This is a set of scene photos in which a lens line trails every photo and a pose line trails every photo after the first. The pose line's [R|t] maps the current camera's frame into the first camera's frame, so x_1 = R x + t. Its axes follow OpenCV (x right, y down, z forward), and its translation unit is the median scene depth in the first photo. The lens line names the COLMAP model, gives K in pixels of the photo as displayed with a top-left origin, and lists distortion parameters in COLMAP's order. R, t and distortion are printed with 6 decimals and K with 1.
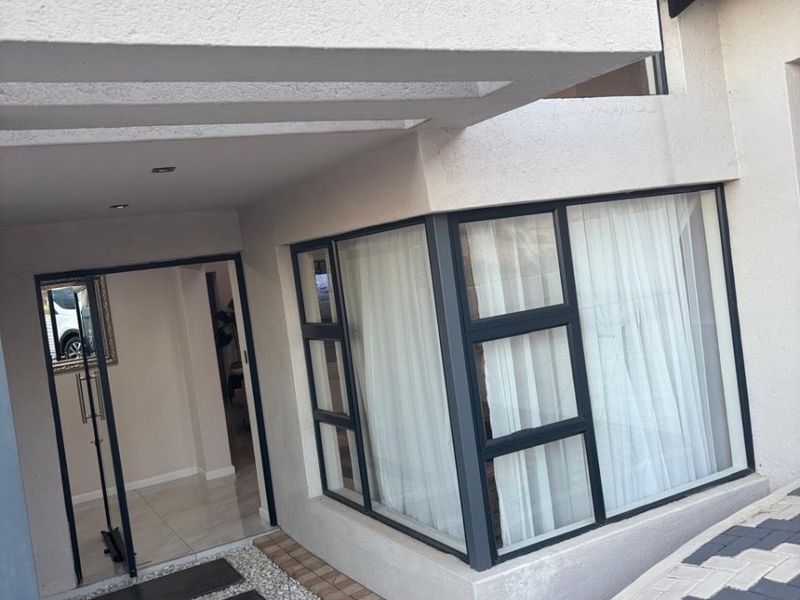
lens RADIAL K [[798.0, 0, 399.0], [0, 798.0, 298.8], [0, 0, 1]] dist [0.005705, 0.000000]
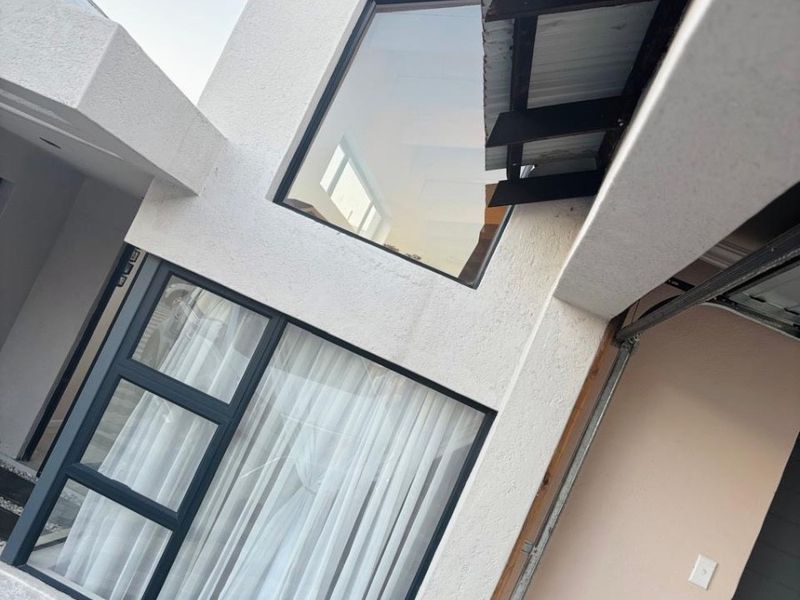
lens RADIAL K [[798.0, 0, 400.9], [0, 798.0, 299.8], [0, 0, 1]] dist [0.005705, 0.000000]
pose [[0.679871, 0.413569, -0.605587, 0.910332], [-0.535831, 0.843949, -0.025207, -0.195912], [0.500660, 0.341629, 0.795380, 0.288258]]
